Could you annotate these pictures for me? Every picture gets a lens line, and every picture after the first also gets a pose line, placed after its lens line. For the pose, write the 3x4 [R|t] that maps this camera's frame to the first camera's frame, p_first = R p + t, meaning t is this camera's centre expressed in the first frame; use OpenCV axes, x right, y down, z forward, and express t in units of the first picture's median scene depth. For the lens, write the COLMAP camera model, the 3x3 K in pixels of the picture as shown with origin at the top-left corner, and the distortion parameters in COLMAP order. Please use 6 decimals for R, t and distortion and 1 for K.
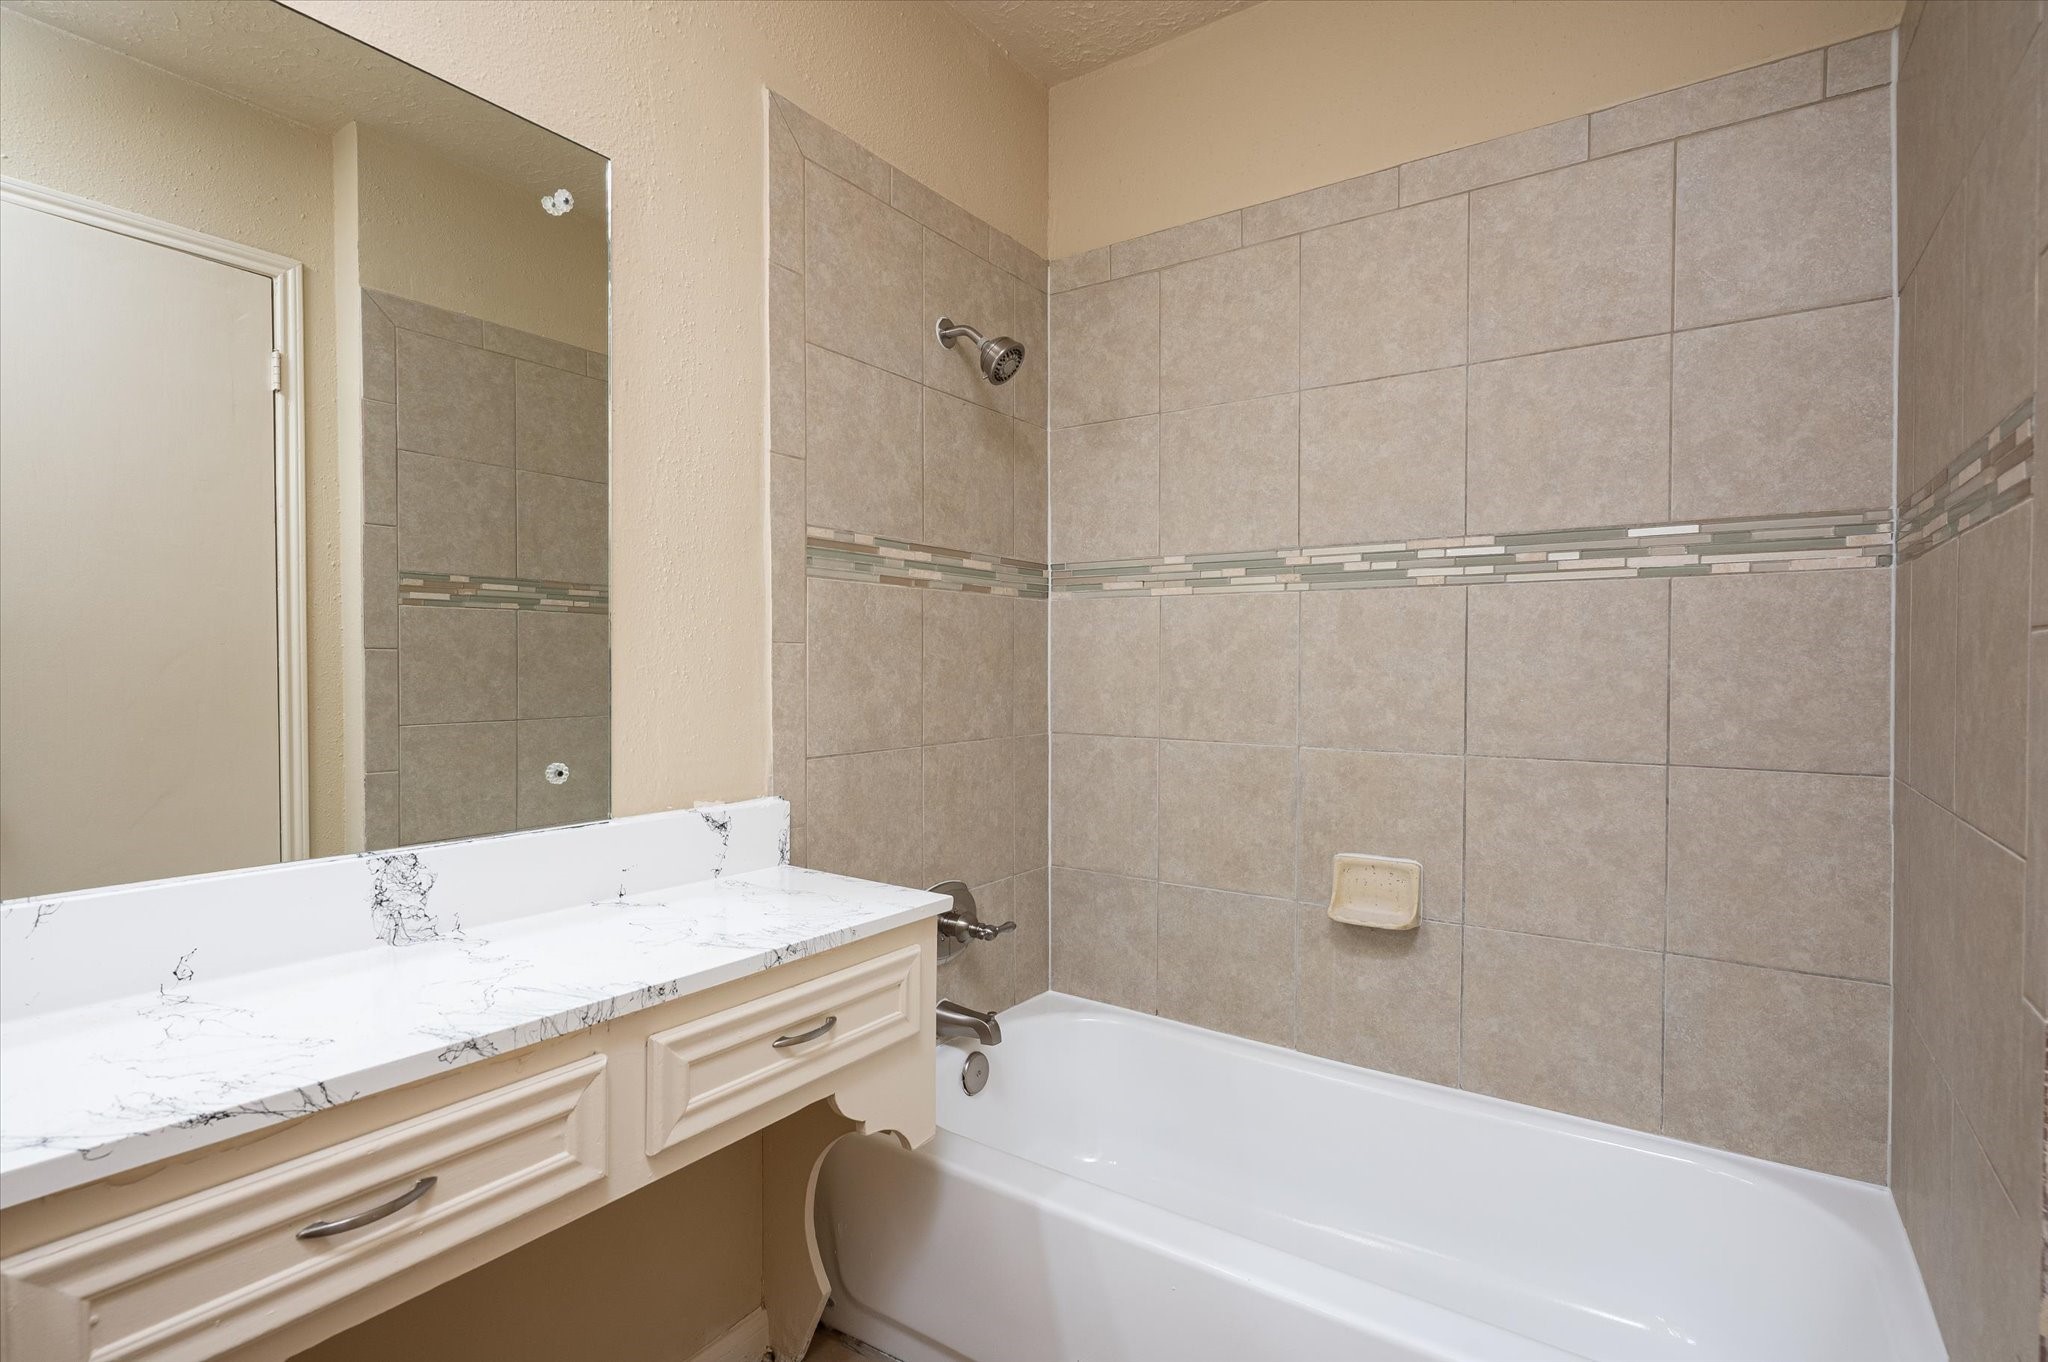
lens RADIAL K [[980.1, 0, 1021.4], [0, 980.1, 680.6], [0, 0, 1]] dist [0.000802, 0.001025]
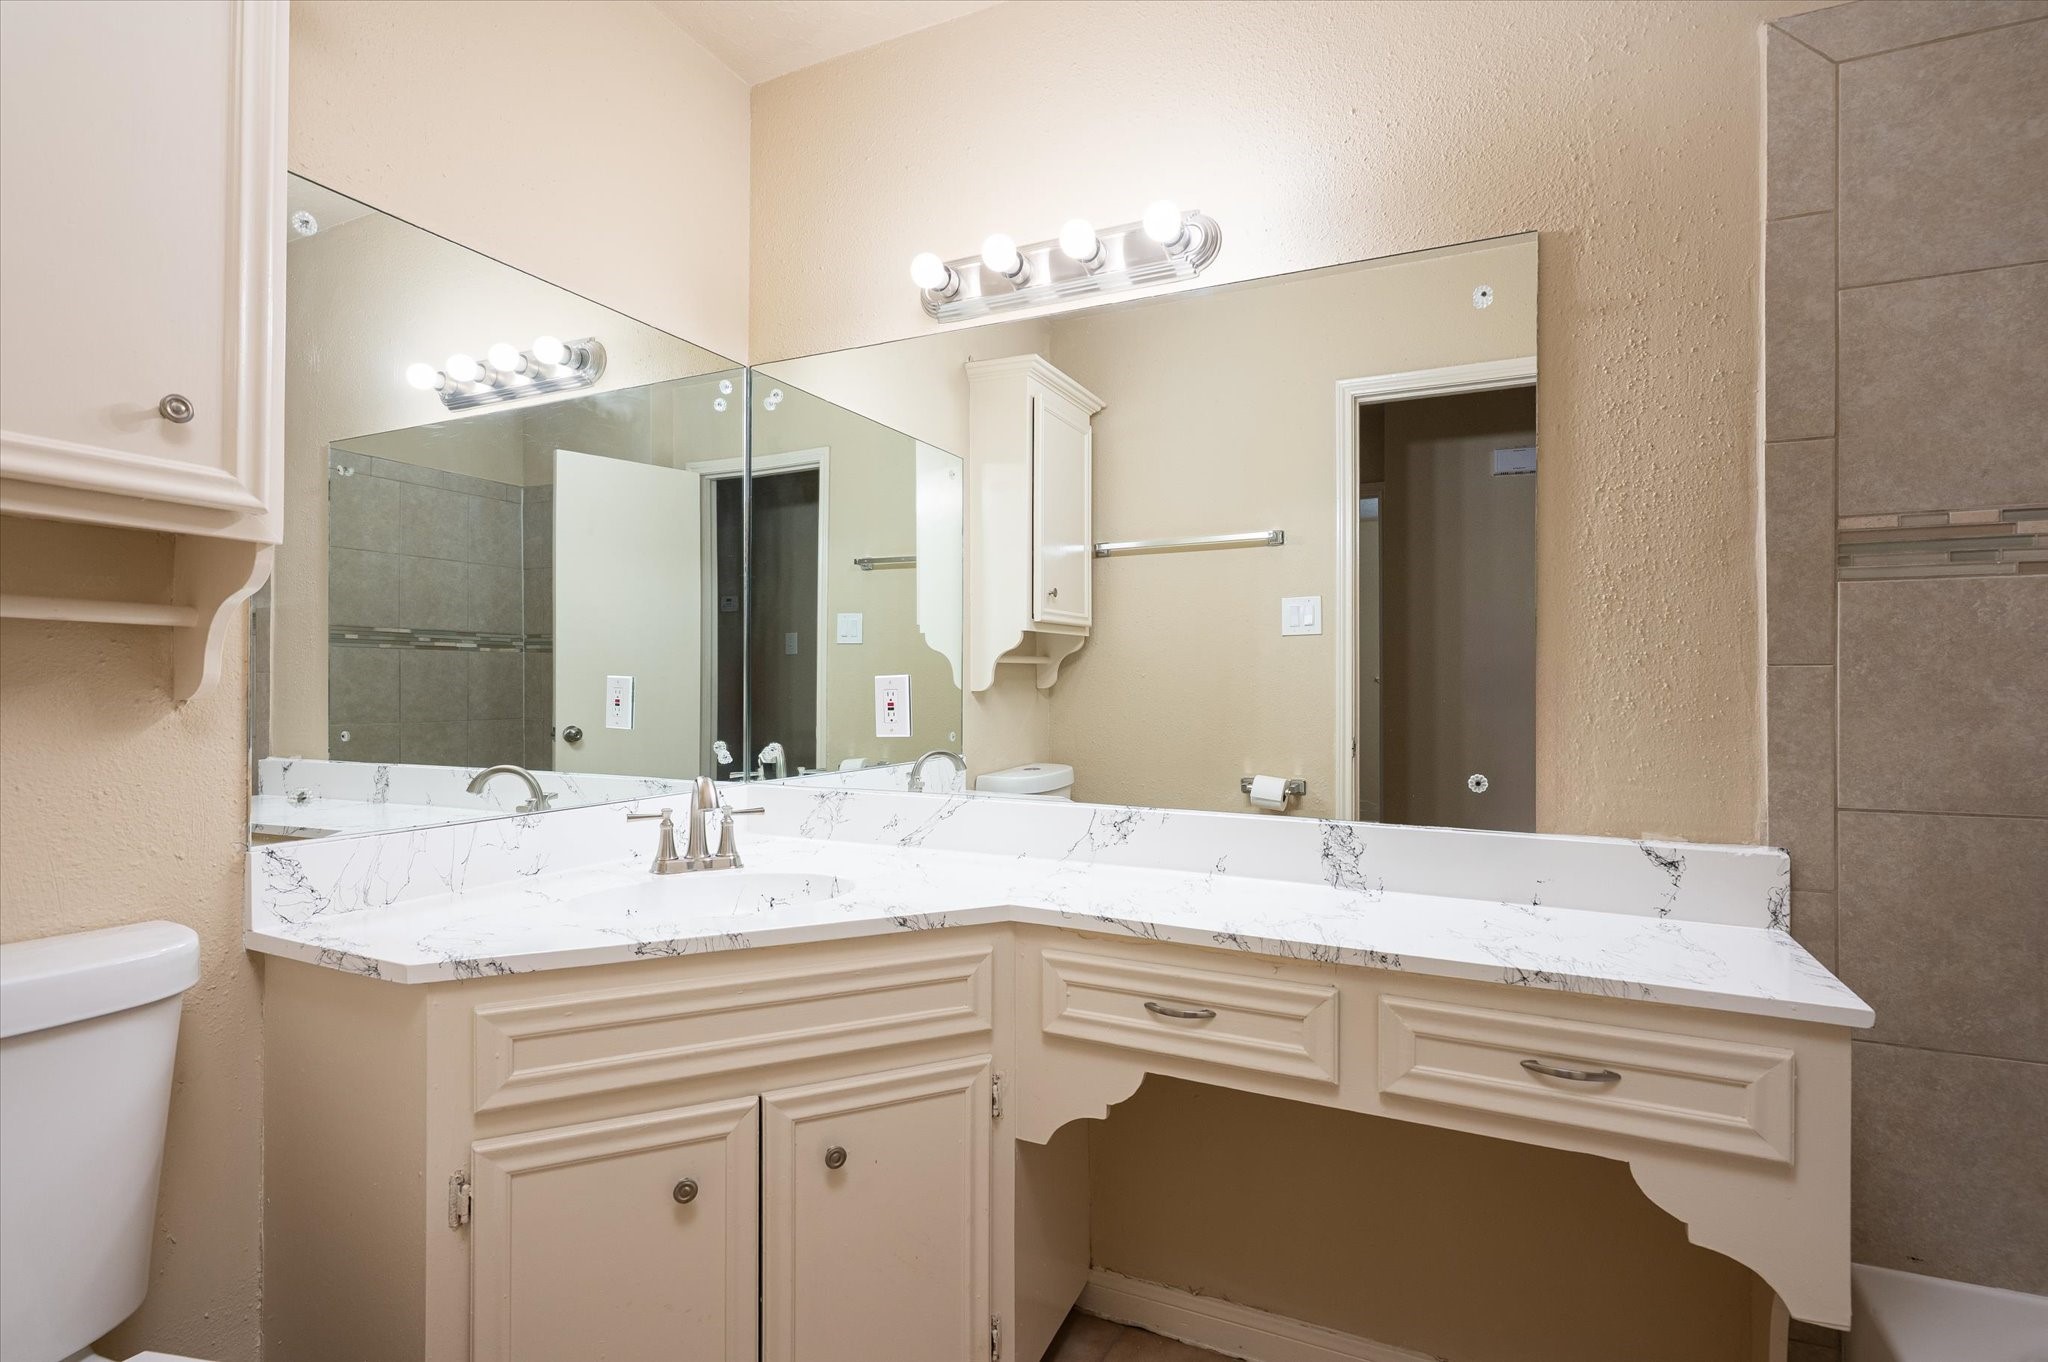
lens RADIAL K [[954.2, 0, 1029.8], [0, 954.2, 690.7], [0, 0, 1]] dist [-0.000968, -0.000019]
pose [[0.169552, 0.000965, -0.985521, 0.491186], [-0.020547, 0.999786, -0.002556, -0.001439], [0.985307, 0.020683, 0.169536, 0.248382]]
